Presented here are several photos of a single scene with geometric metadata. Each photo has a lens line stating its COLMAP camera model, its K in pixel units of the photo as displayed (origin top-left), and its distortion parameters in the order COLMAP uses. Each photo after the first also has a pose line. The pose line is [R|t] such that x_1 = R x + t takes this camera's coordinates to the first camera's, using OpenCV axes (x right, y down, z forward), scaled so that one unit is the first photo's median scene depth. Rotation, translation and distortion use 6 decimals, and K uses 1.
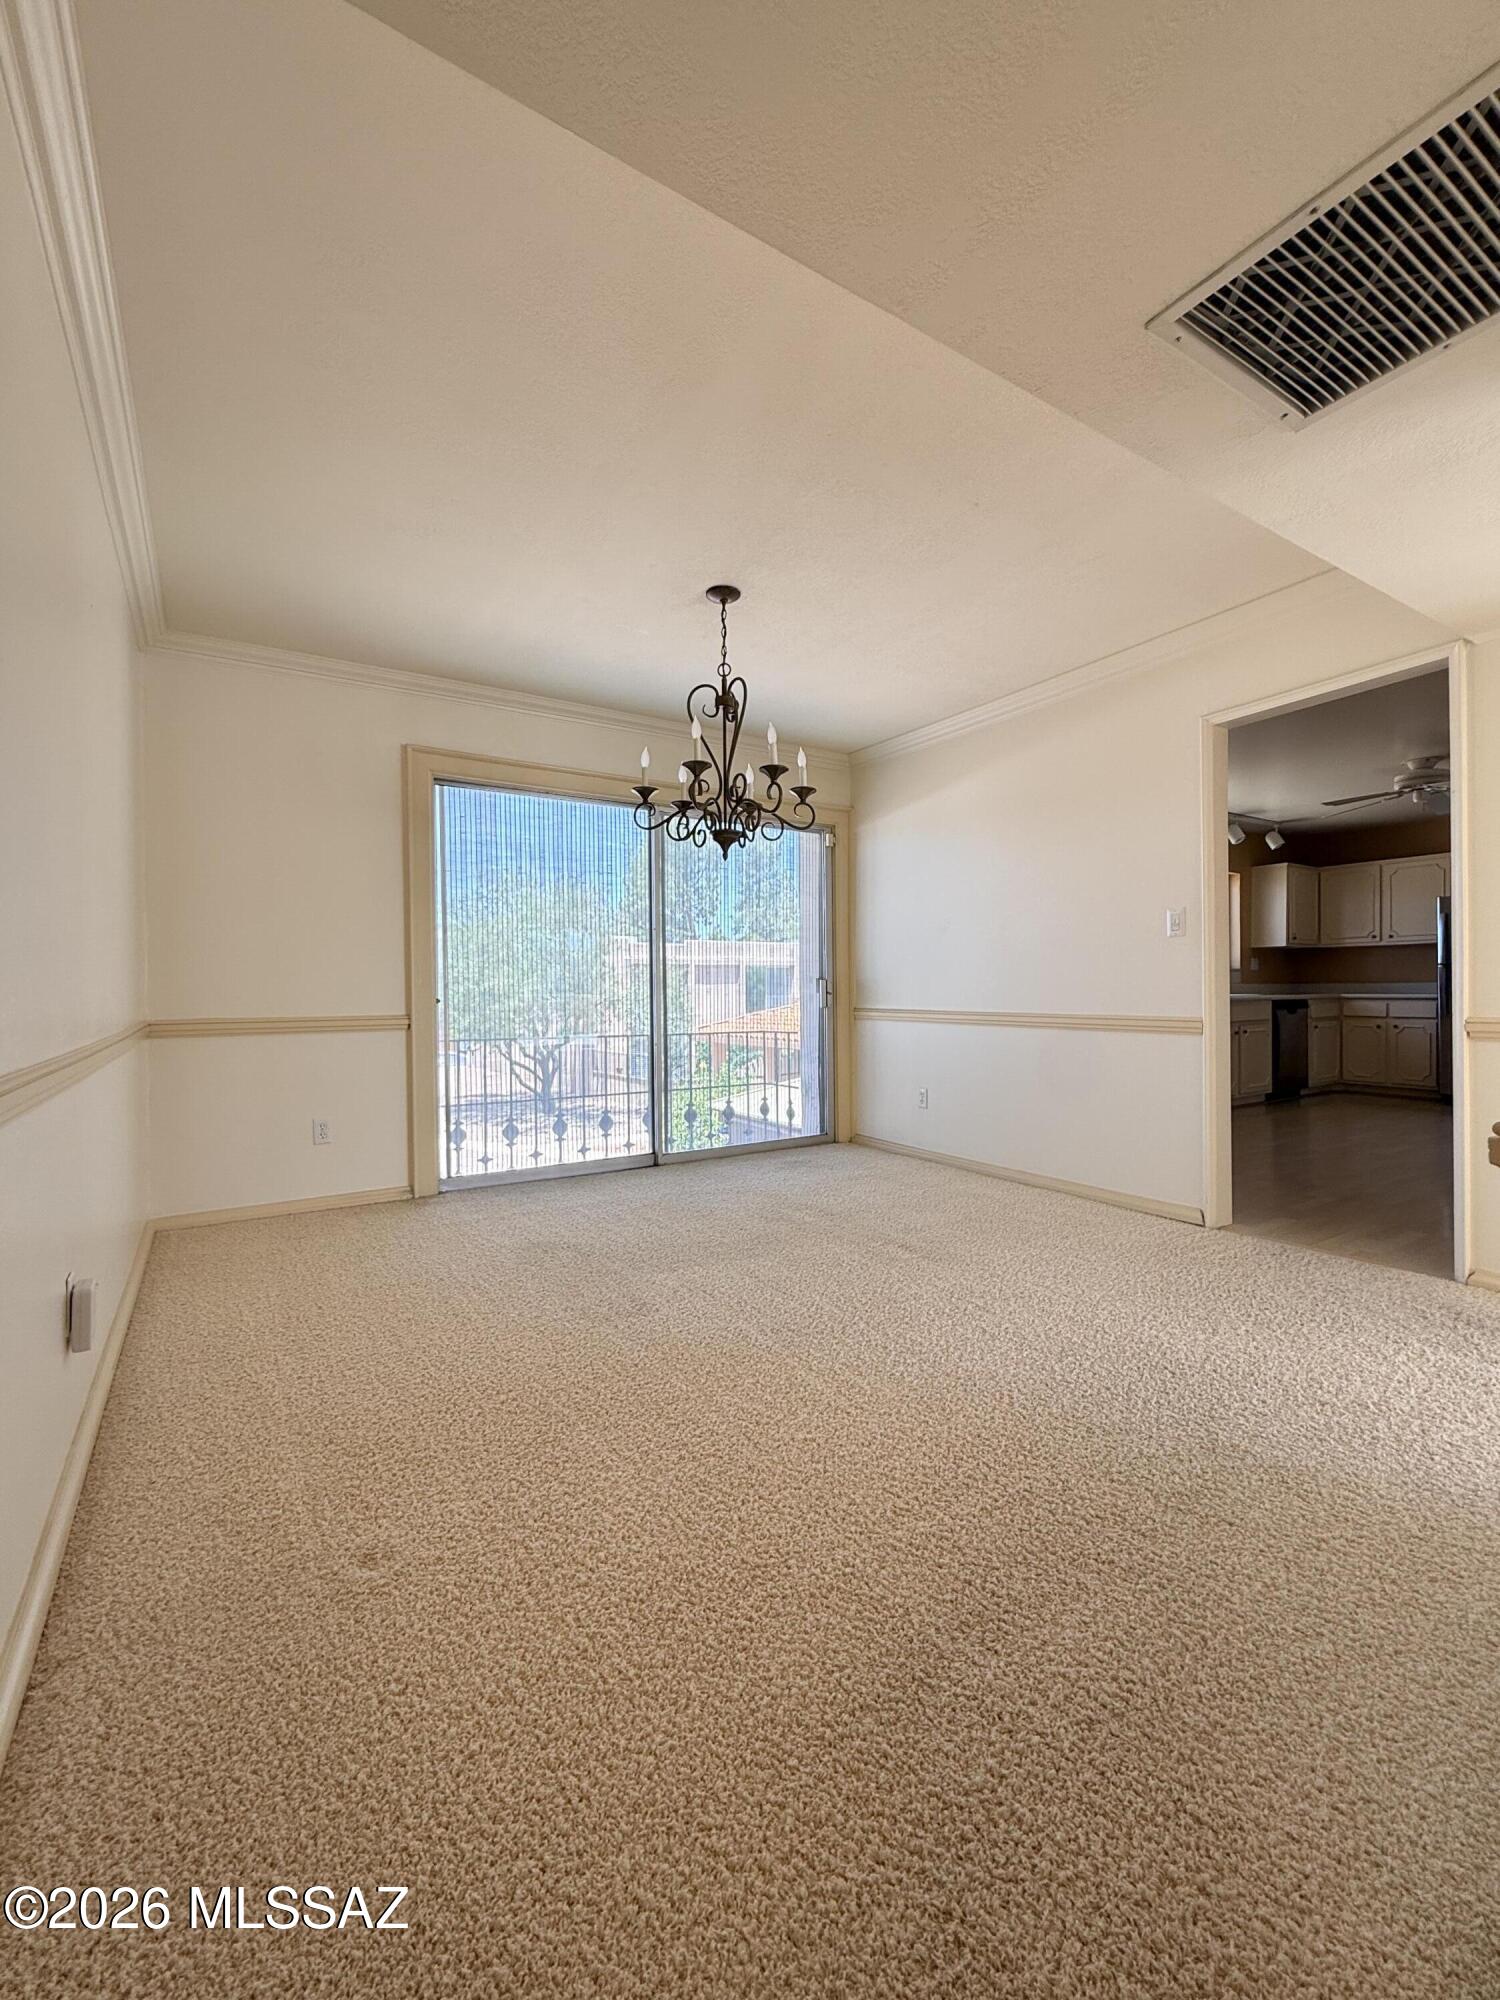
lens RADIAL K [[840.5, 0, 741.7], [0, 840.5, 999.8], [0, 0, 1]] dist [0.003809, 0.000218]
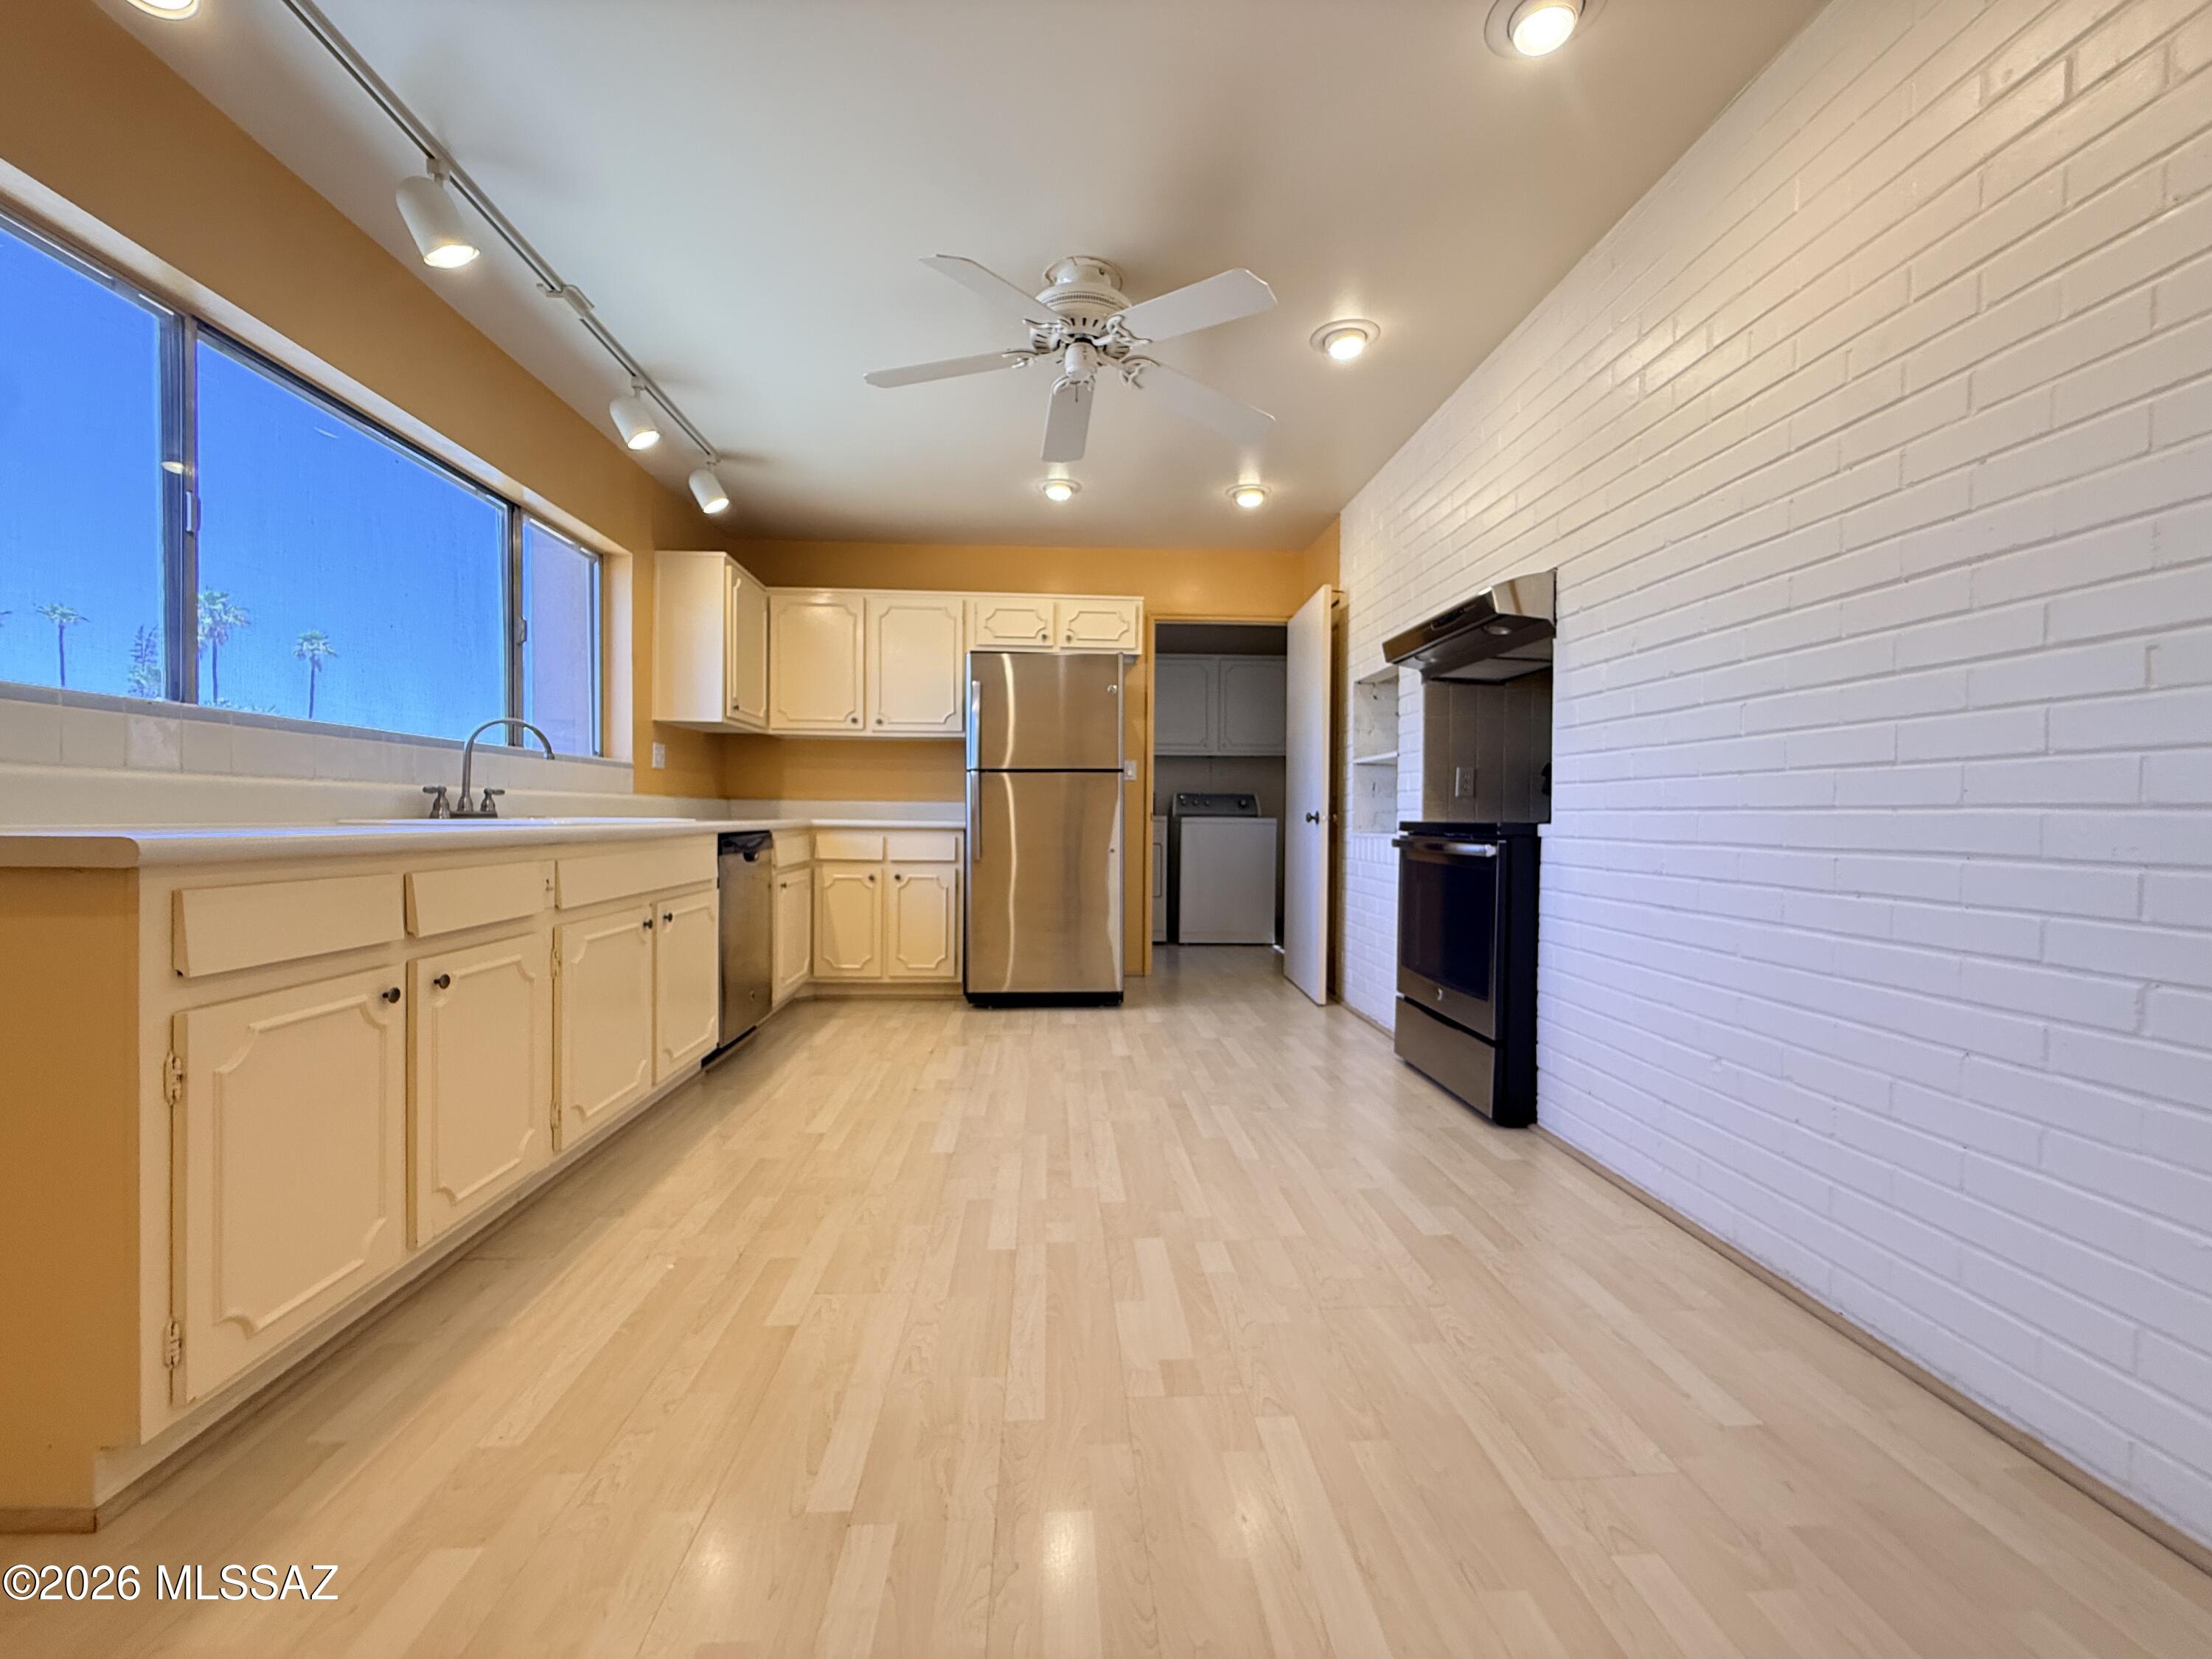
lens RADIAL K [[884.7, 0, 1098.2], [0, 884.7, 829.4], [0, 0, 1]] dist [-0.000124, 0.000290]
pose [[0.484304, -0.003508, 0.874893, 0.306474], [-0.003082, 0.999979, 0.005716, -0.004476], [-0.874895, -0.005465, 0.484283, 0.569120]]
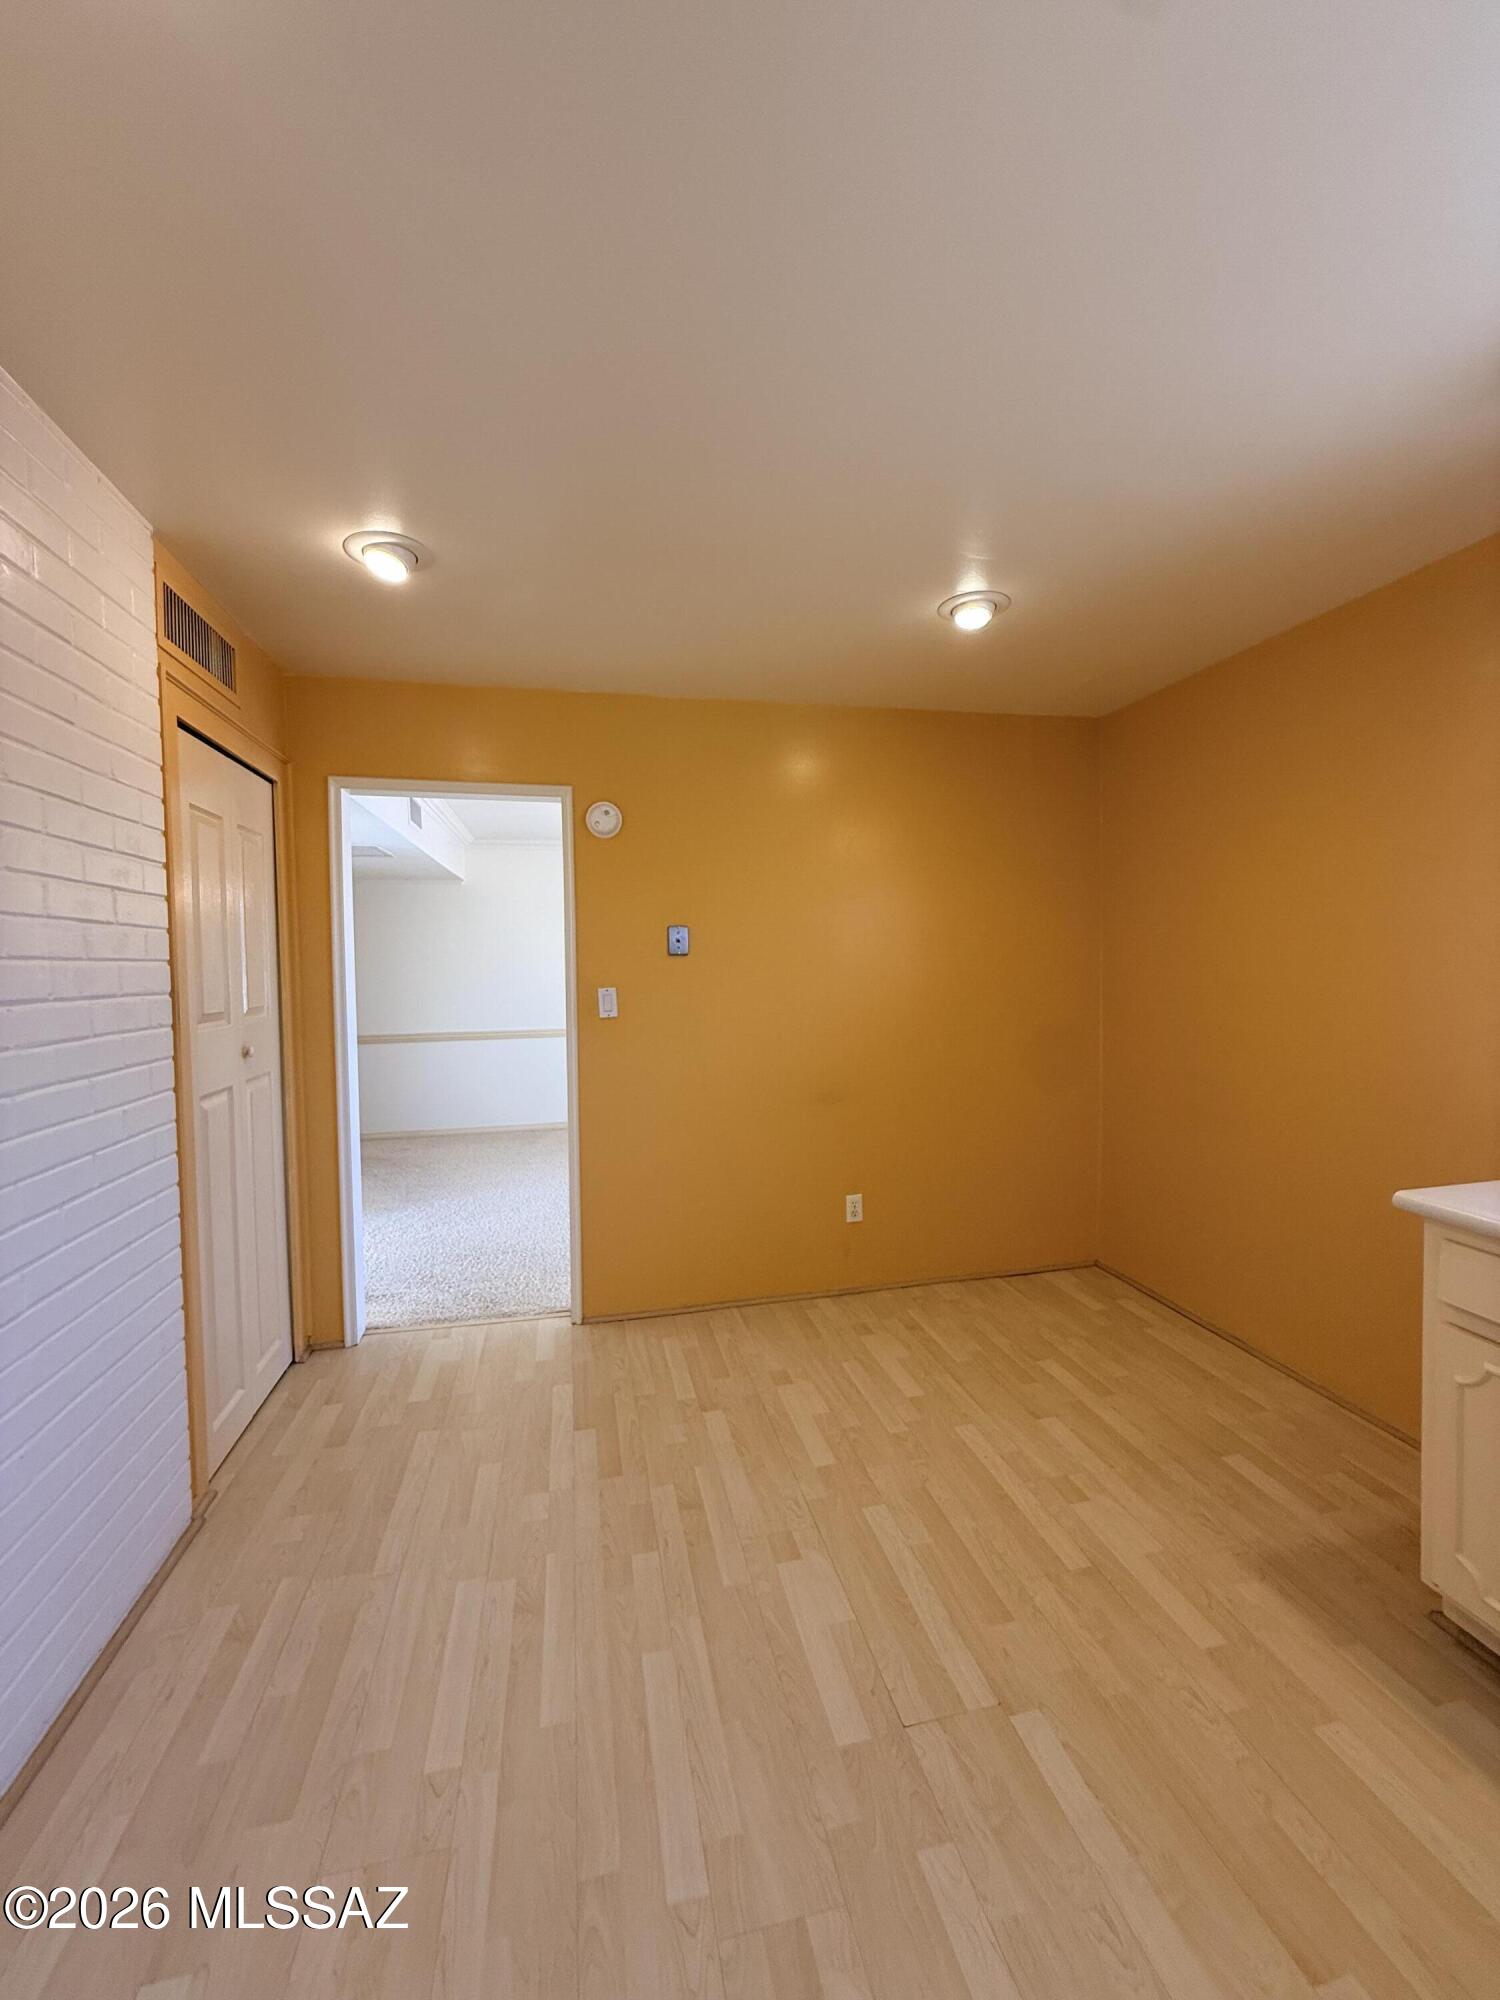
lens RADIAL K [[799.9, 0, 748.8], [0, 799.9, 990.4], [0, 0, 1]] dist [-0.000124, 0.000290]
pose [[-0.333873, 0.050097, -0.941286, 0.618687], [0.011172, 0.998727, 0.049192, -0.069203], [0.942552, 0.005908, -0.334008, 0.687802]]
